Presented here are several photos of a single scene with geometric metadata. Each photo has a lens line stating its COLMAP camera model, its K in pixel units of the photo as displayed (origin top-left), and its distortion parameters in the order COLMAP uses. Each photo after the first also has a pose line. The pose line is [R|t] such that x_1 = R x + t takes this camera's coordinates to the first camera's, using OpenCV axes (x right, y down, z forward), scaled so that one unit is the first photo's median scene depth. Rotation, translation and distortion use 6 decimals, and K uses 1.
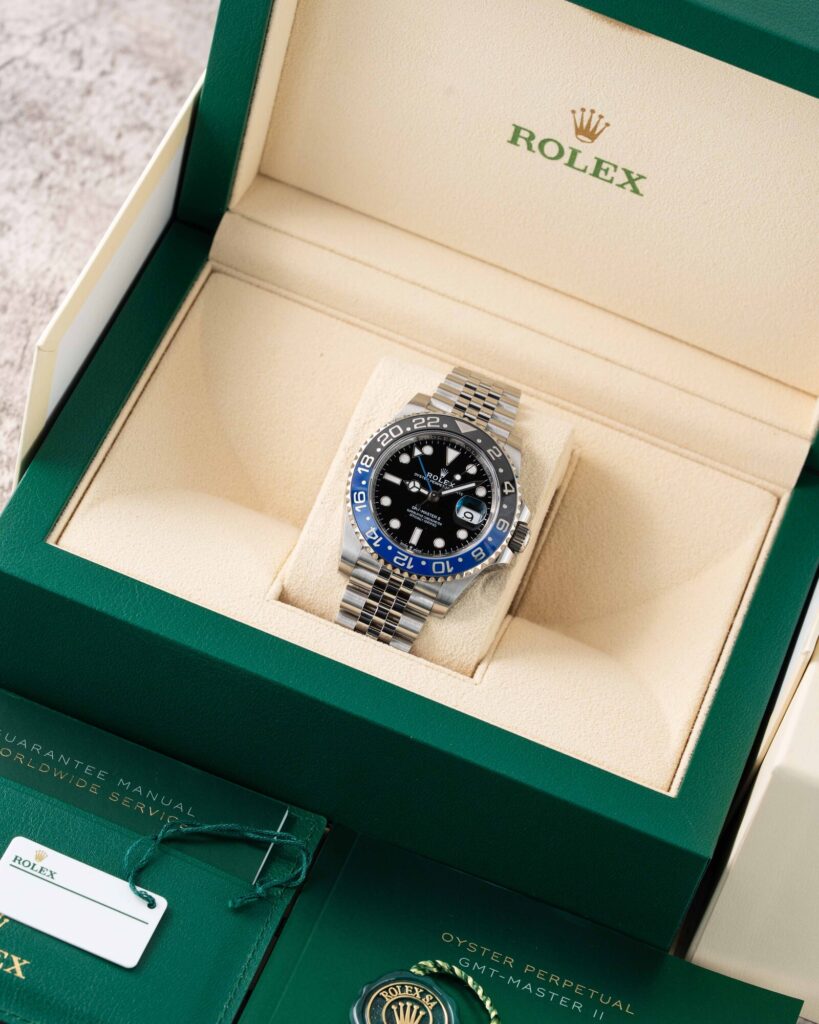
lens RADIAL K [[4814.2, 0, 410.7], [0, 4814.2, 512.3], [0, 0, 1]] dist [0.094770, 0.000000]
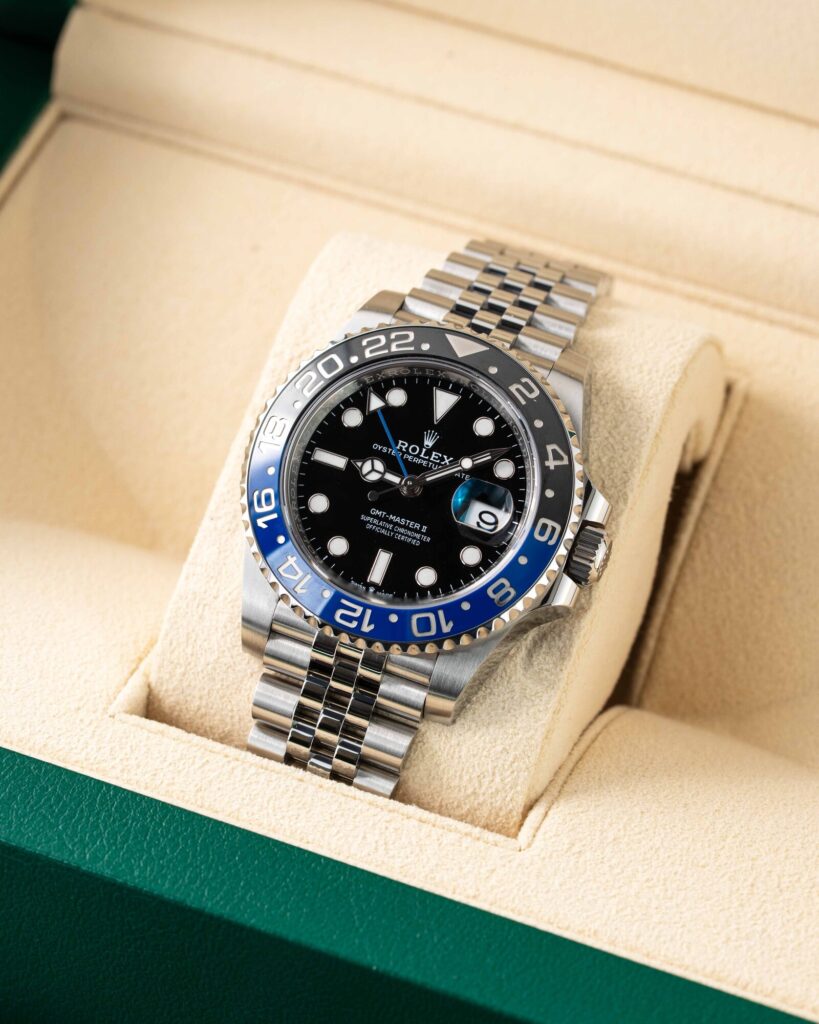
lens RADIAL K [[4814.2, 0, 307.3], [0, 4814.2, 505.7], [0, 0, 1]] dist [0.094770, 0.000000]
pose [[0.978322, -0.085223, -0.188739, 0.089659], [0.080459, 0.996219, -0.032771, 0.014501], [0.190818, 0.016875, 0.981480, 0.497391]]
